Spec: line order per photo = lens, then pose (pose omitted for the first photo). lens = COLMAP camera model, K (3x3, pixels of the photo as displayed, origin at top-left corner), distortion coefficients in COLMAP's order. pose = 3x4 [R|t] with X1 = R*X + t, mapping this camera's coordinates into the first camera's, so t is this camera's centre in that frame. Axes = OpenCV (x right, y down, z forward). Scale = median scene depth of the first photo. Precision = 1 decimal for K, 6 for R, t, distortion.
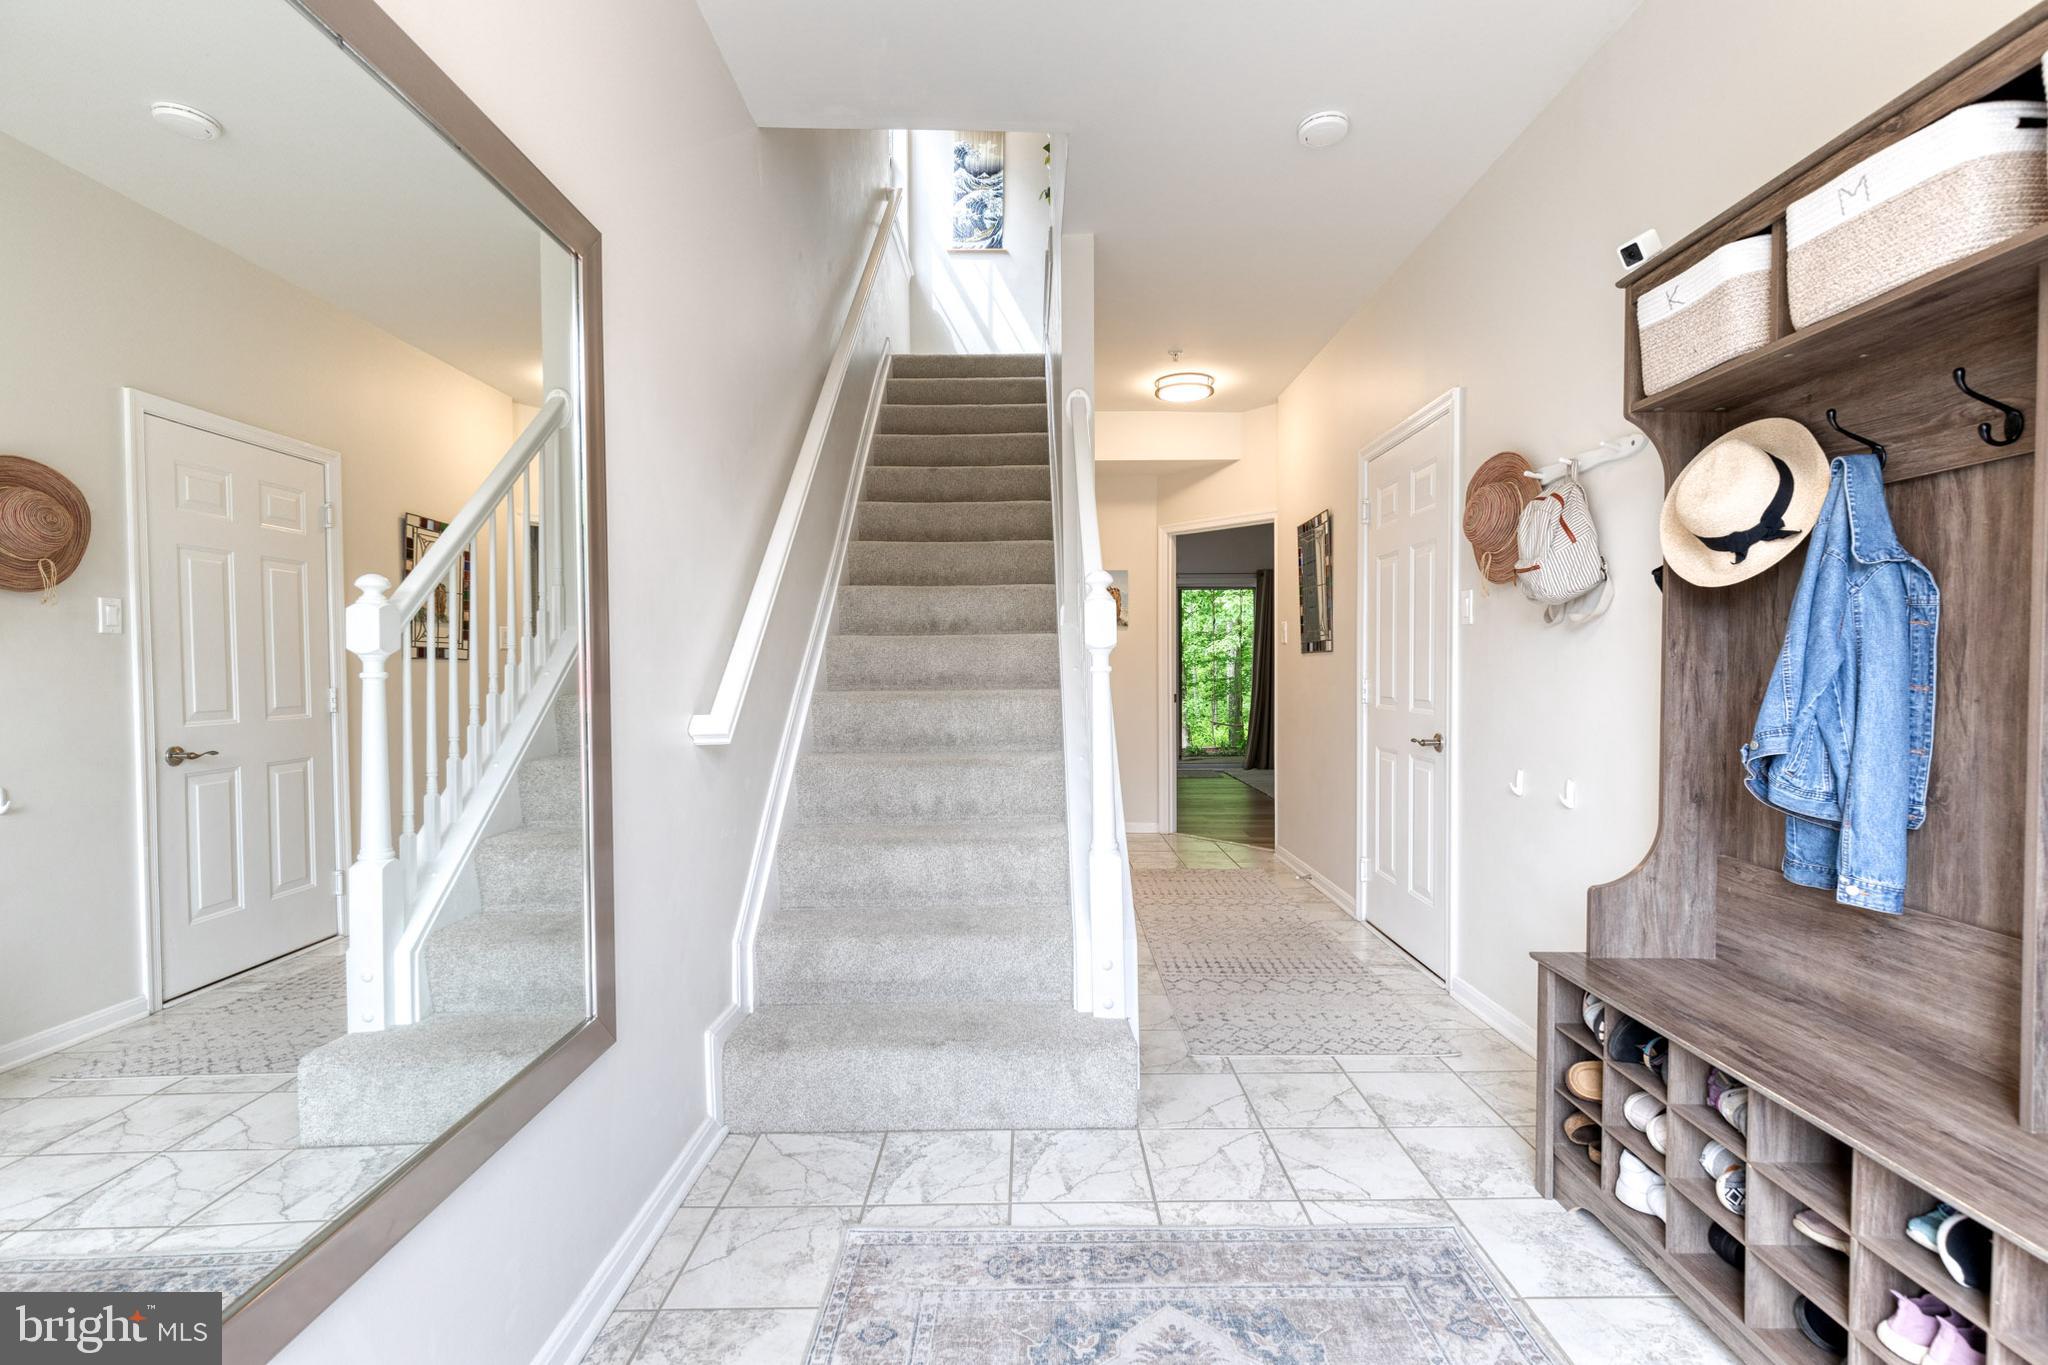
lens RADIAL K [[918.1, 0, 1040.4], [0, 918.1, 681.3], [0, 0, 1]] dist [0.009673, 0.000005]
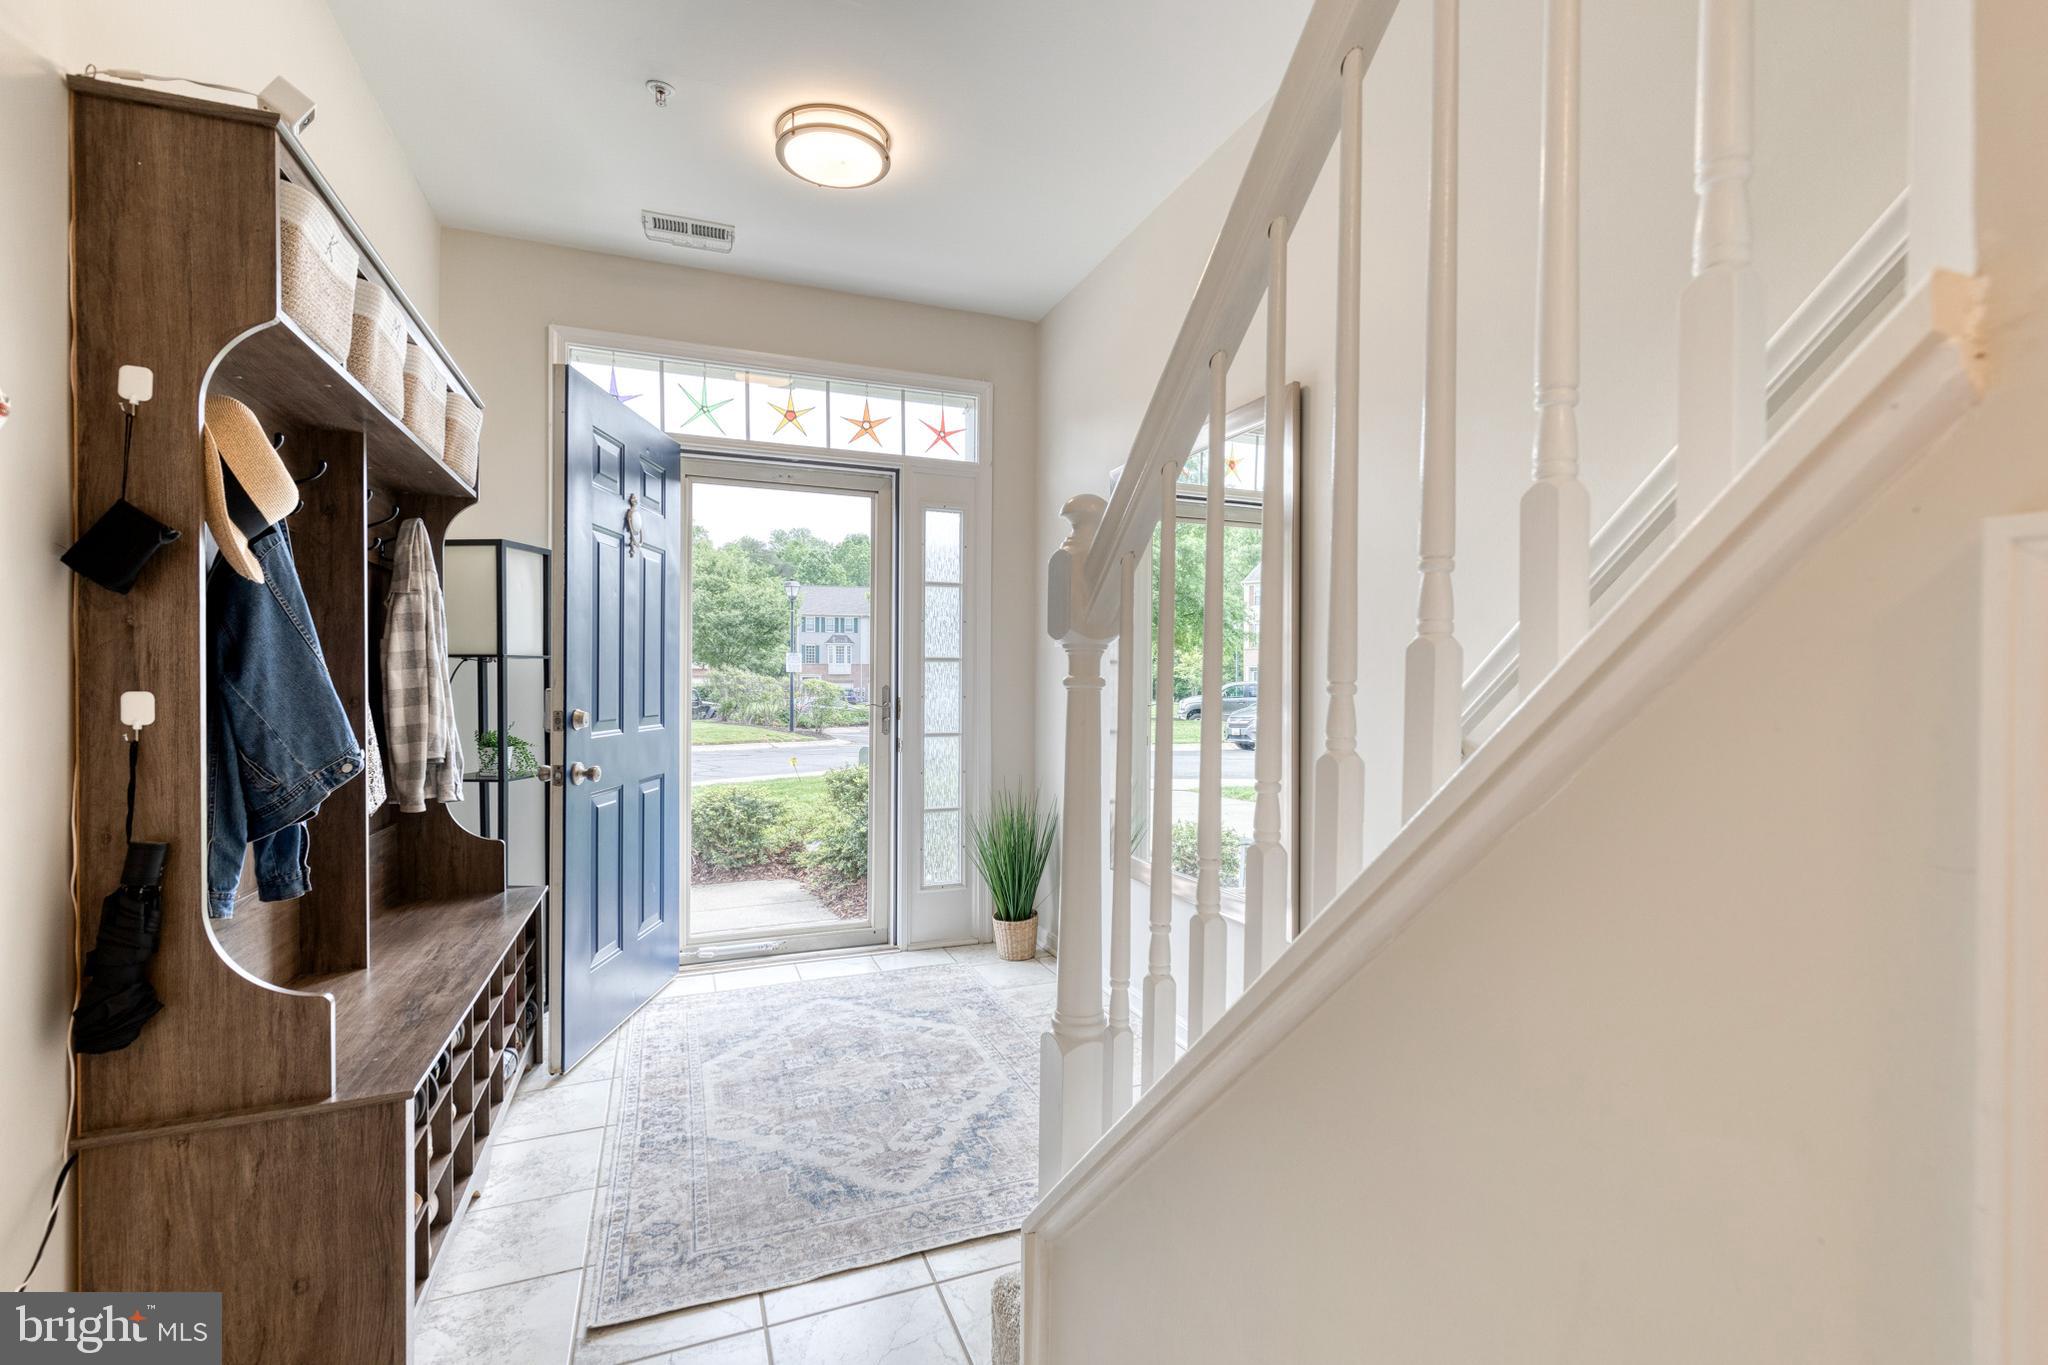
lens RADIAL K [[918.1, 0, 1040.4], [0, 918.1, 681.3], [0, 0, 1]] dist [0.009673, 0.000005]
pose [[-0.932176, 0.000962, -0.362004, 0.418367], [-0.004192, 0.999901, 0.013452, -0.030678], [0.361981, 0.014057, -0.932079, 2.204303]]
